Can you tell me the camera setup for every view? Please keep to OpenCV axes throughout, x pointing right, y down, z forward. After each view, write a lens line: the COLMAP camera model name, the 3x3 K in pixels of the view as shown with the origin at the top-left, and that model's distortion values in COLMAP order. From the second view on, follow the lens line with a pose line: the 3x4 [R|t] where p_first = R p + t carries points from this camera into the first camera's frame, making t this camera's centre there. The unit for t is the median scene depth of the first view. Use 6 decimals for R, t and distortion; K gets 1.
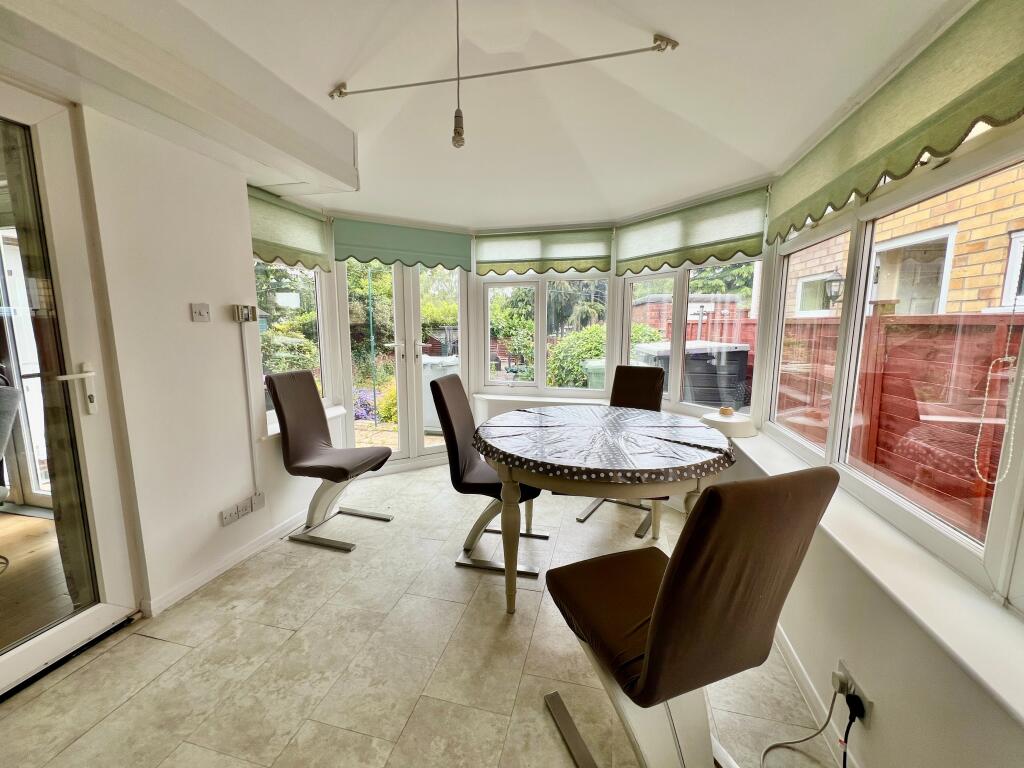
lens RADIAL K [[406.2, 0, 512.6], [0, 406.2, 380.5], [0, 0, 1]] dist [-0.000236, 0.000024]
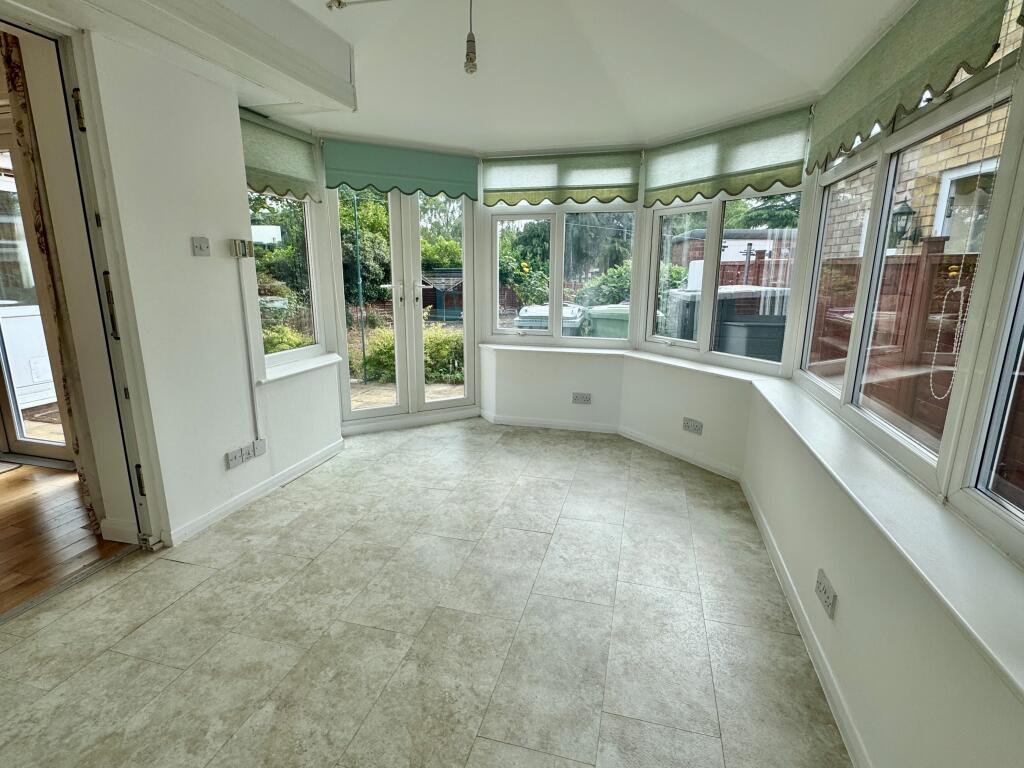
lens RADIAL K [[510.5, 0, 512.4], [0, 510.5, 381.9], [0, 0, 1]] dist [0.001508, -0.001399]
pose [[0.999710, 0.010388, -0.021709, -0.000132], [-0.008542, 0.996475, 0.083459, 0.043261], [0.022499, -0.083249, 0.996275, -0.212024]]
